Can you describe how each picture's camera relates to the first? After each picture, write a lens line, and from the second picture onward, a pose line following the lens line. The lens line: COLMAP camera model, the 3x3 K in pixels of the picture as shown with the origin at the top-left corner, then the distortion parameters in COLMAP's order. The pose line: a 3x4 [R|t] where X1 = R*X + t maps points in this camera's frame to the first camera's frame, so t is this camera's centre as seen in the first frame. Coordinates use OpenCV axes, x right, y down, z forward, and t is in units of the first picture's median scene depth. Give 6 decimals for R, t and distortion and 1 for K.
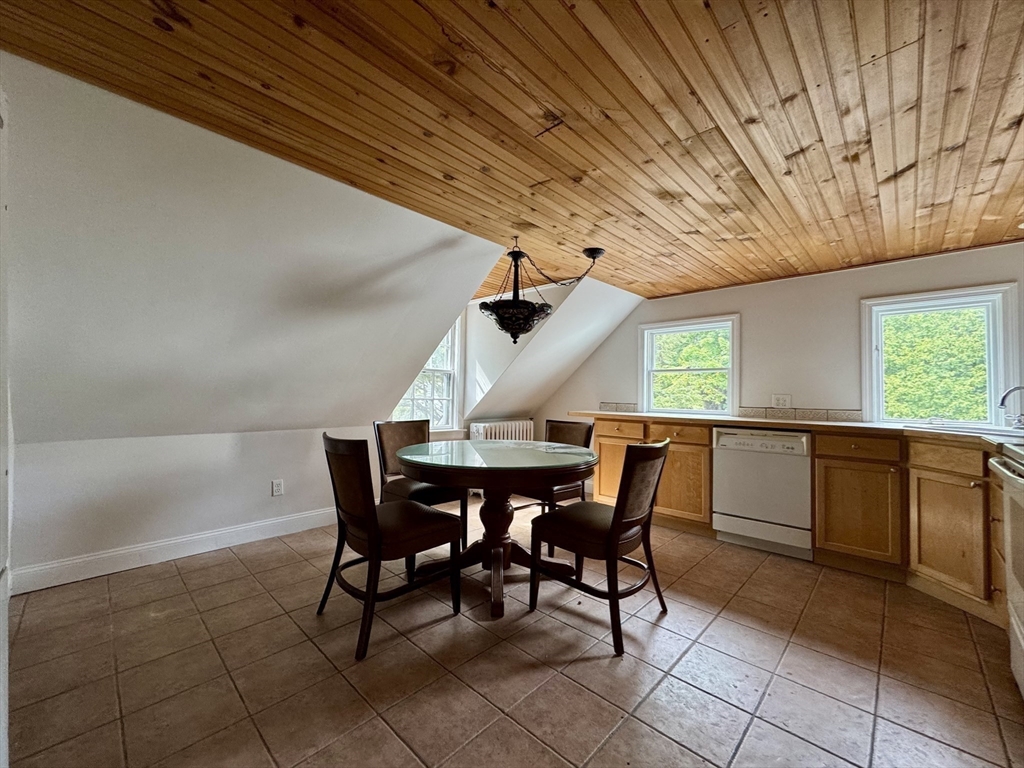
lens RADIAL K [[411.7, 0, 510.6], [0, 411.7, 382.9], [0, 0, 1]] dist [-0.002028, -0.000006]
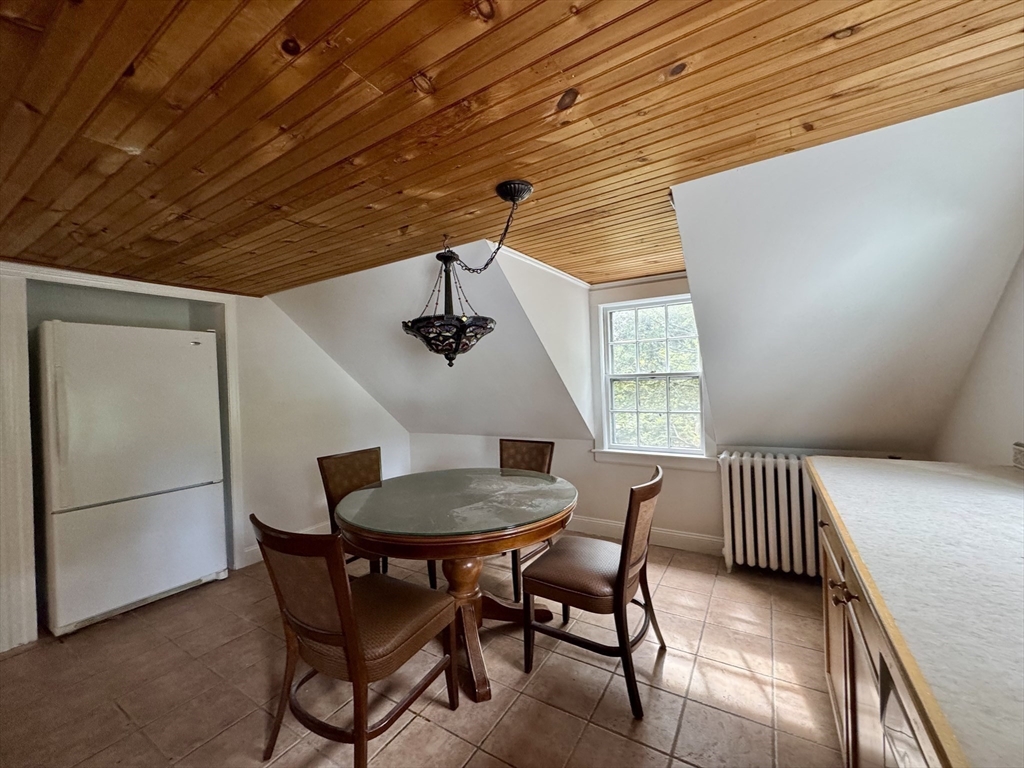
lens RADIAL K [[406.4, 0, 512.0], [0, 406.4, 384.0], [0, 0, 1]] dist [-0.002186, -0.000153]
pose [[0.205111, -0.019404, -0.978546, 0.796673], [0.065001, 0.997866, -0.006162, -0.045628], [0.976578, -0.062343, 0.205935, 0.914088]]
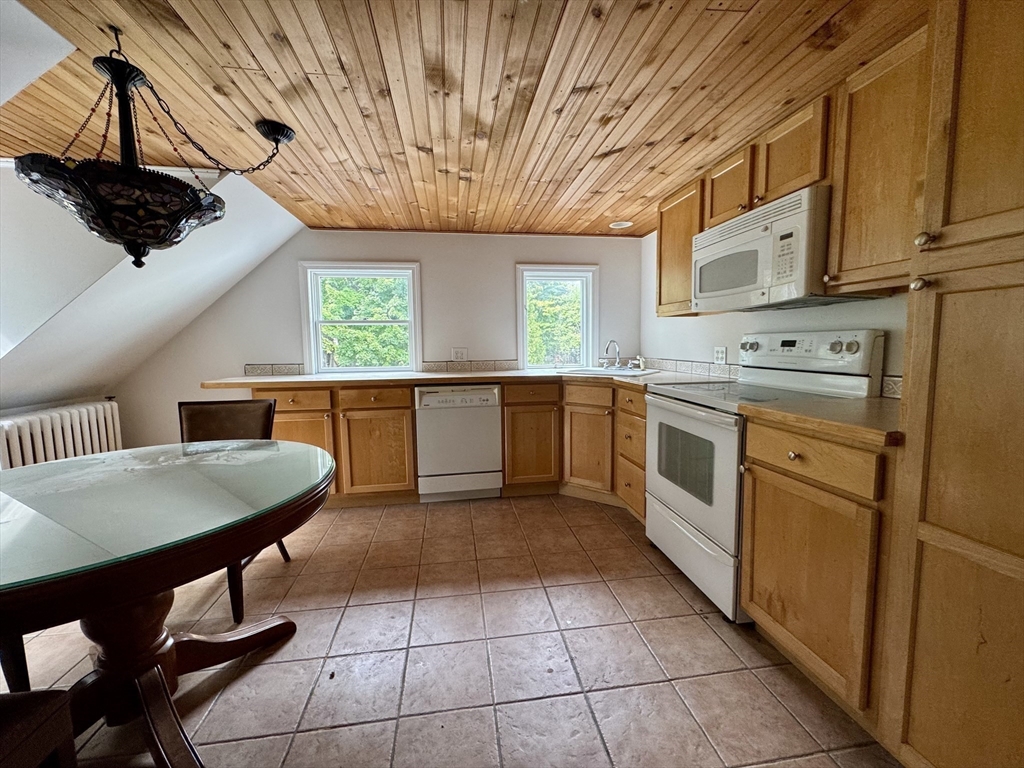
lens RADIAL K [[411.7, 0, 510.6], [0, 411.7, 382.9], [0, 0, 1]] dist [-0.002028, -0.000006]
pose [[0.613600, -0.098586, 0.783439, -0.110118], [-0.000615, 0.992115, 0.125327, -0.019037], [-0.789617, -0.077383, 0.608701, 0.329424]]
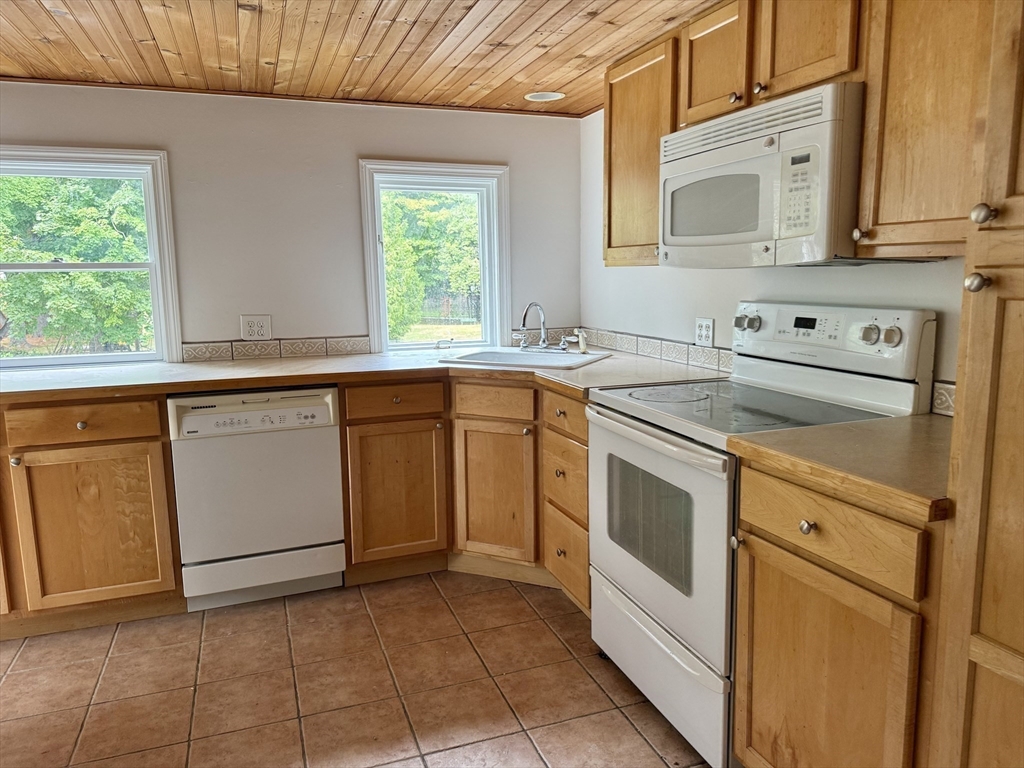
lens RADIAL K [[723.5, 0, 514.6], [0, 723.5, 383.1], [0, 0, 1]] dist [0.062276, -0.080821]
pose [[0.438381, -0.157060, 0.884960, -0.095107], [-0.006432, 0.984040, 0.177830, -0.076004], [-0.898766, -0.083650, 0.430375, 0.324765]]
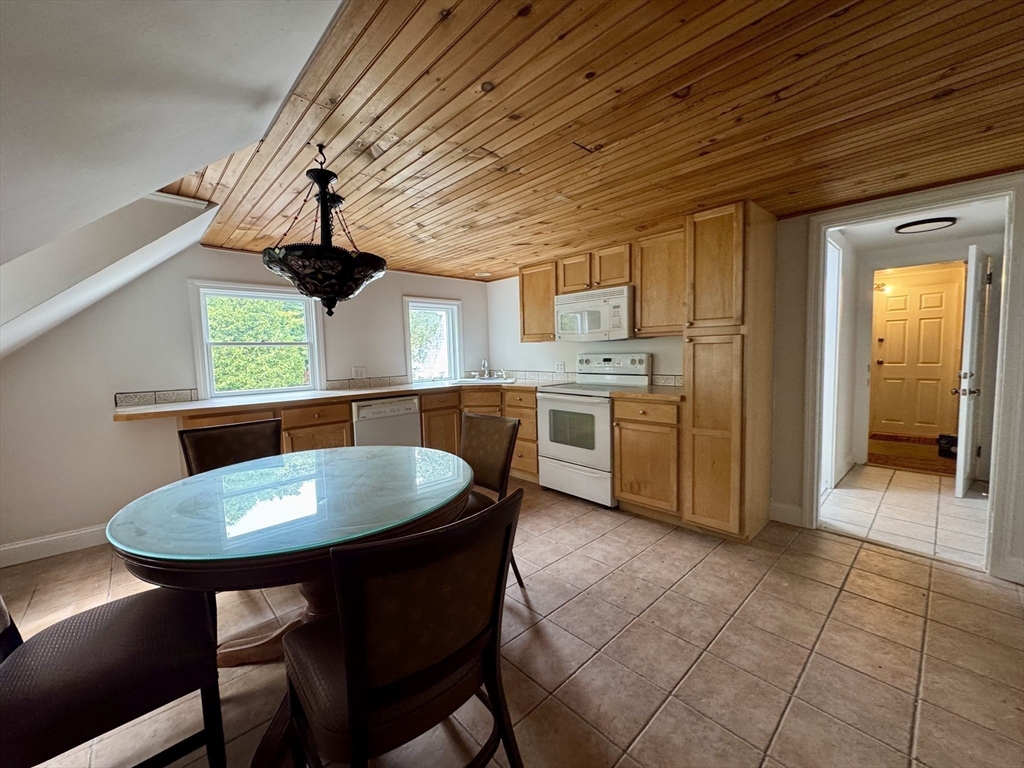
lens RADIAL K [[411.7, 0, 510.6], [0, 411.7, 382.9], [0, 0, 1]] dist [-0.002028, -0.000006]
pose [[0.057083, -0.092774, 0.994050, -0.620738], [-0.004216, 0.995642, 0.093164, -0.048062], [-0.998361, -0.009509, 0.056443, 0.644317]]
